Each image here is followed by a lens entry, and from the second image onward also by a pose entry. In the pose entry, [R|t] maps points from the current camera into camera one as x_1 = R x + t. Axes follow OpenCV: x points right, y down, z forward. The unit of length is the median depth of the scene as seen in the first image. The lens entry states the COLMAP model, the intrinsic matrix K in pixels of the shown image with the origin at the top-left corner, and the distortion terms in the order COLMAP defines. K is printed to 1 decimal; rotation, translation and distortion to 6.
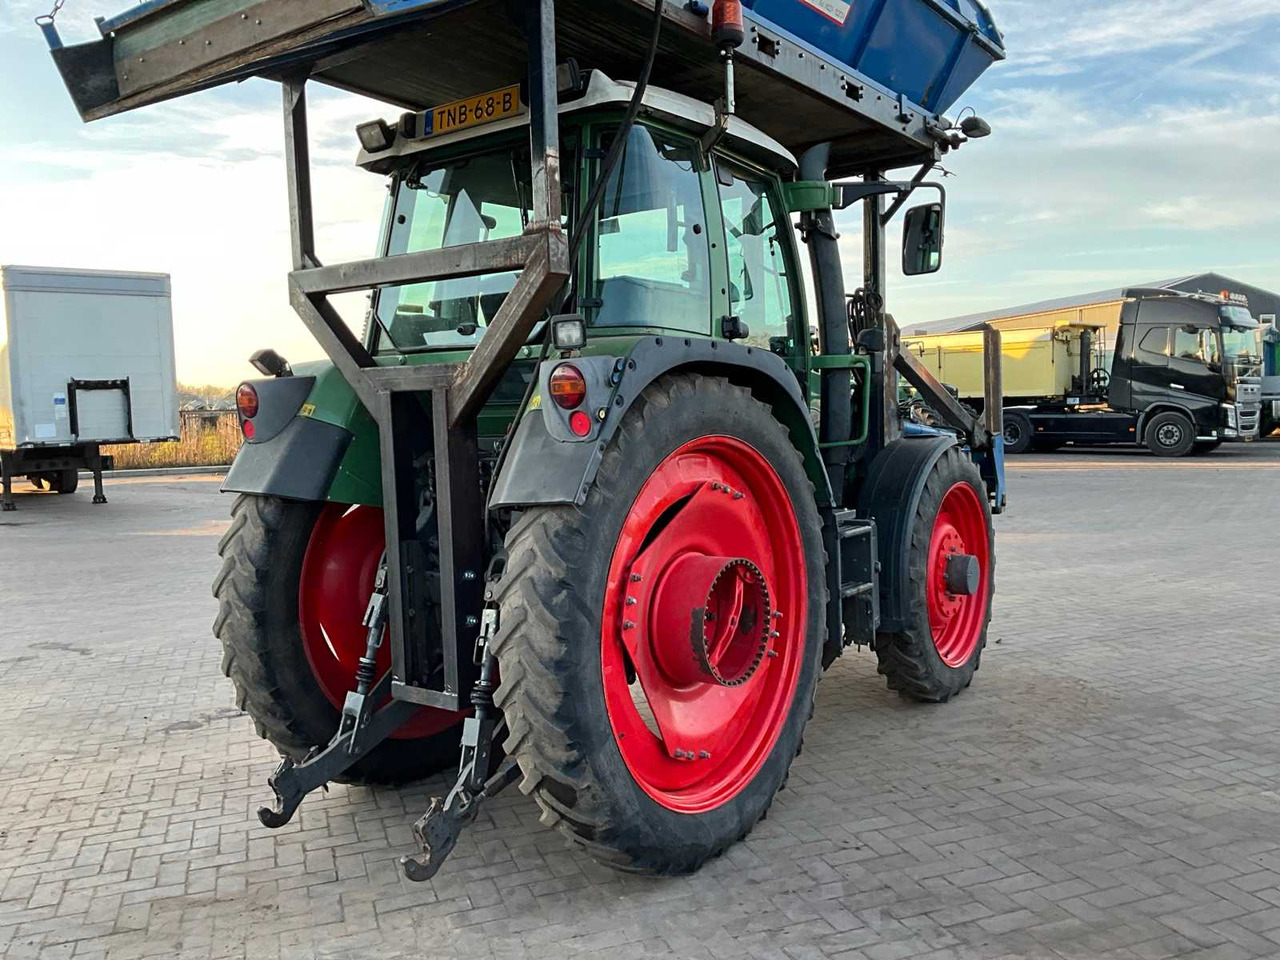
lens RADIAL K [[1049.8, 0, 635.4], [0, 1049.8, 489.5], [0, 0, 1]] dist [0.059926, -0.108862]
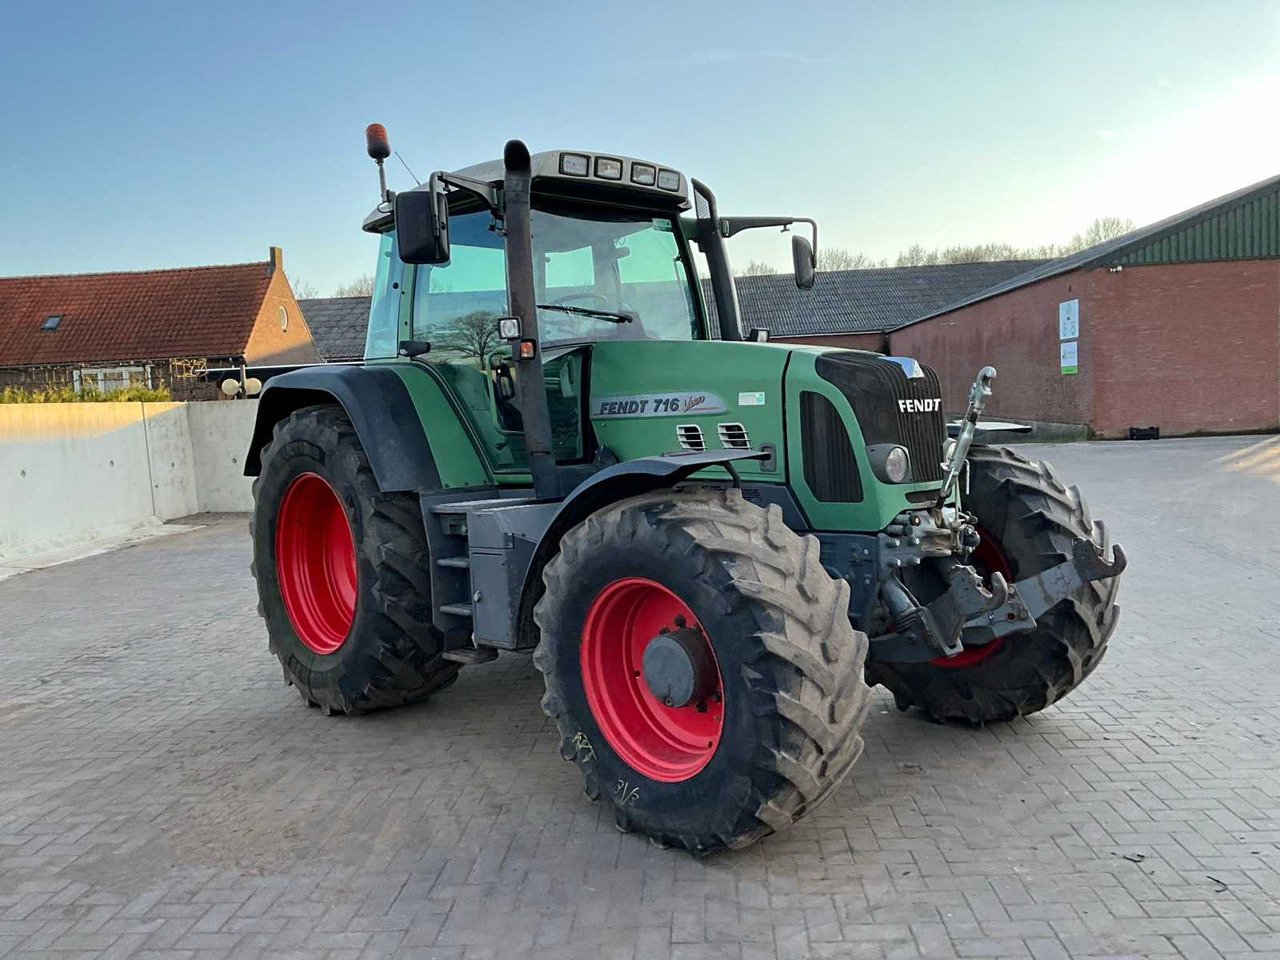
lens RADIAL K [[1049.8, 0, 636.8], [0, 1049.8, 484.8], [0, 0, 1]] dist [0.059926, -0.108862]
pose [[-0.393762, 0.125486, -0.910607, 1.256562], [-0.017697, 0.989420, 0.143999, -0.207440], [0.919042, 0.072817, -0.387375, 2.052064]]
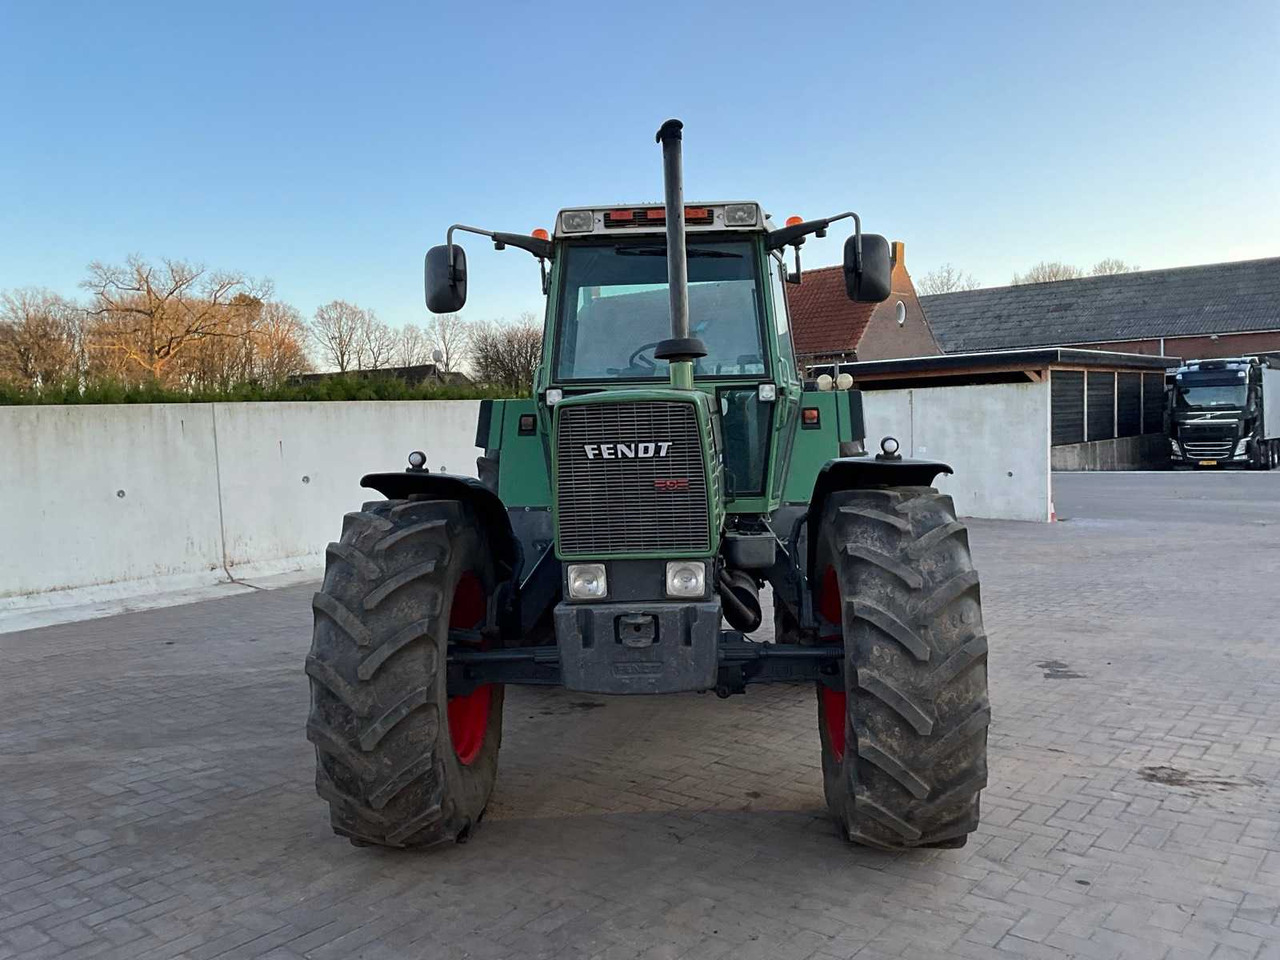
lens RADIAL K [[1049.8, 0, 635.3], [0, 1049.8, 483.1], [0, 0, 1]] dist [0.059926, -0.108862]
pose [[-0.856936, 0.092727, -0.507013, 0.713301], [0.019247, 0.988755, 0.148300, -0.204272], [0.515063, 0.117325, -0.849084, 2.348377]]
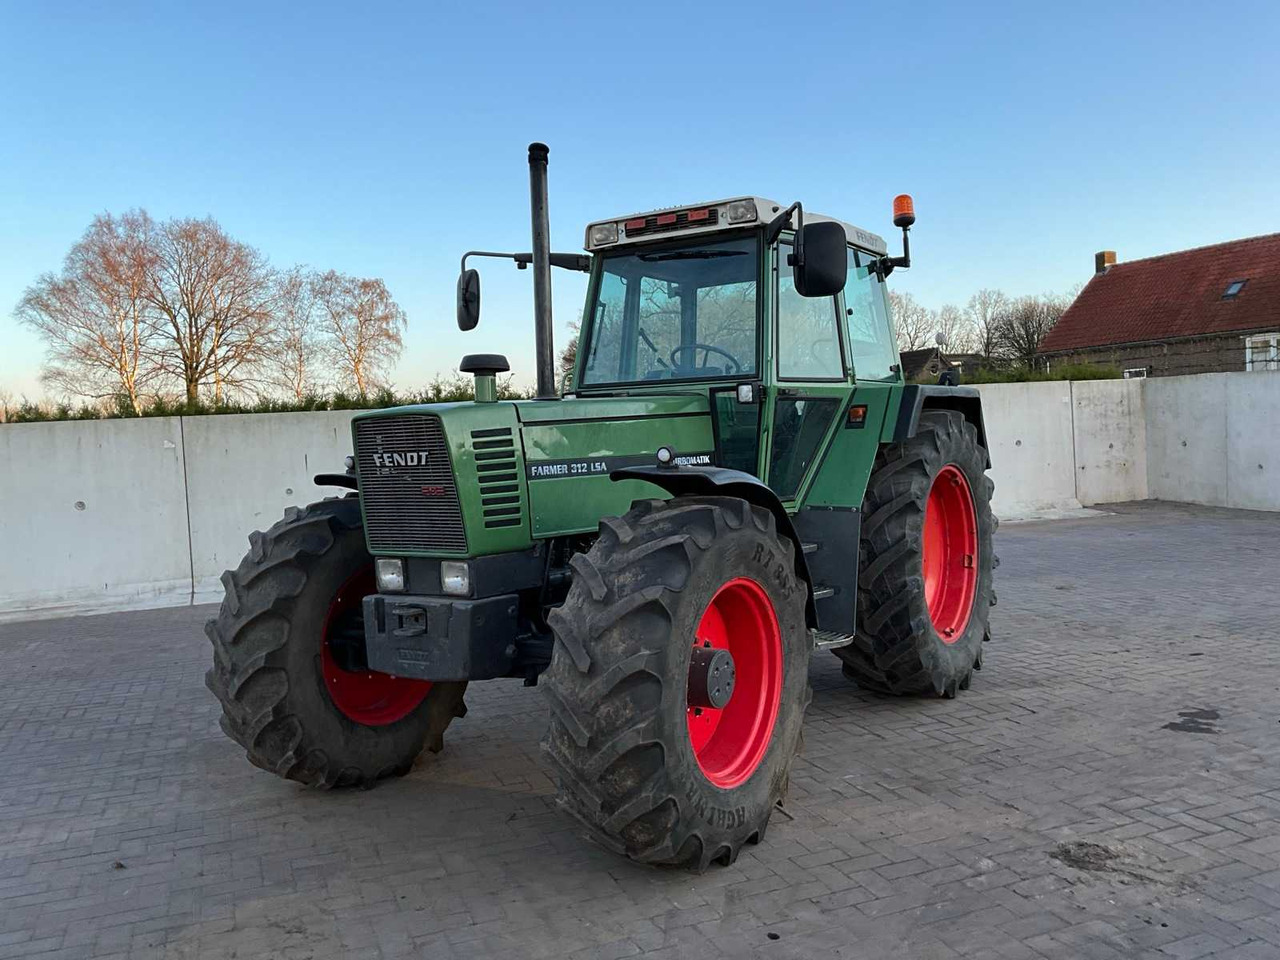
lens RADIAL K [[1049.8, 0, 634.2], [0, 1049.8, 482.5], [0, 0, 1]] dist [0.059926, -0.108862]
pose [[-0.996504, 0.081509, -0.018332, 0.095057], [0.078246, 0.987458, 0.137130, -0.197769], [0.029279, 0.135216, -0.990383, 2.571189]]
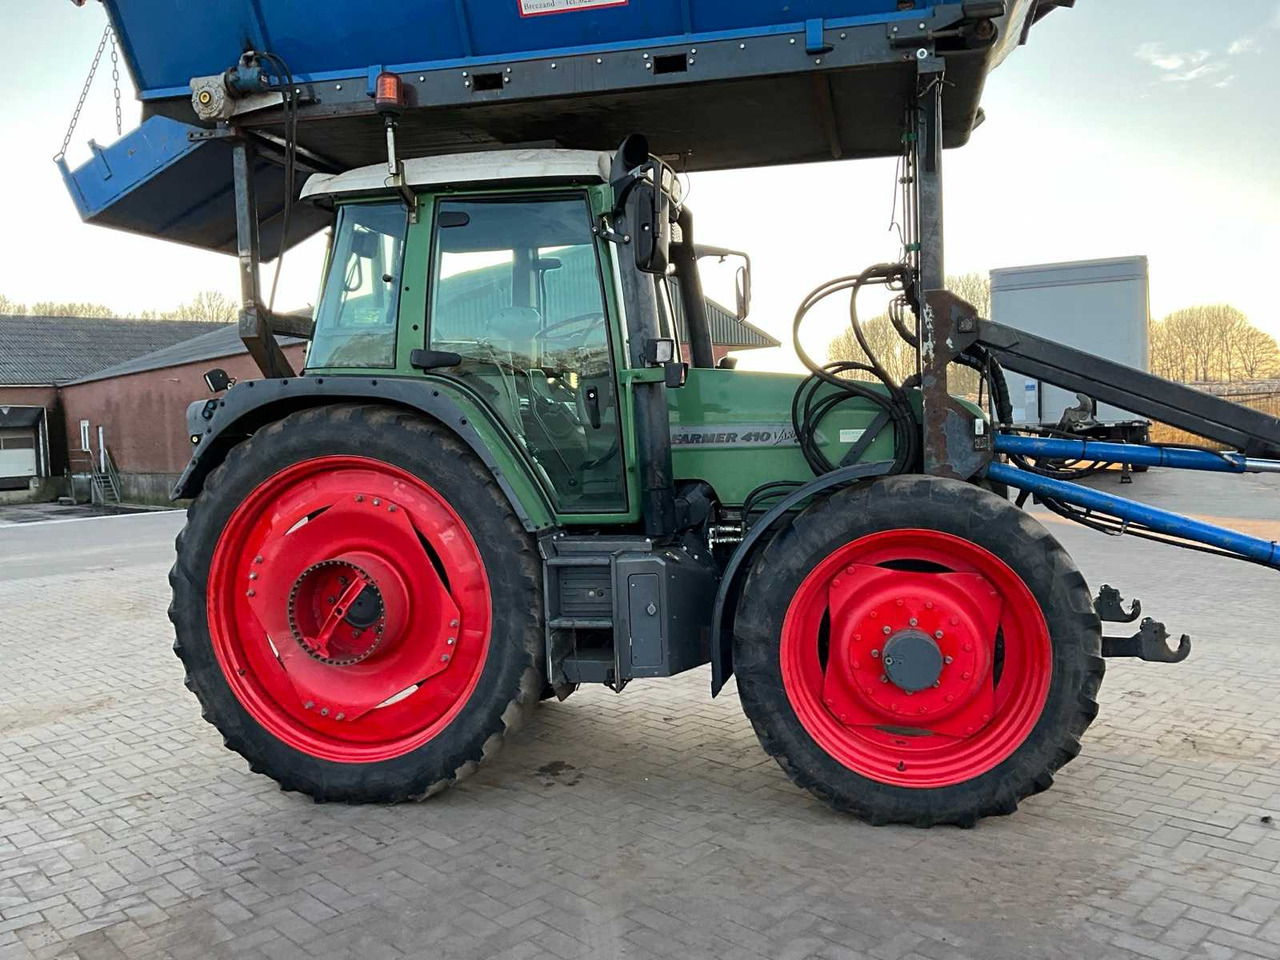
lens RADIAL K [[1049.8, 0, 634.0], [0, 1049.8, 482.2], [0, 0, 1]] dist [0.059926, -0.108862]
pose [[0.403964, 0.065504, -0.912427, 1.185273], [-0.047358, 0.997593, 0.050650, -0.087286], [0.913548, 0.022750, 0.406094, 0.736655]]
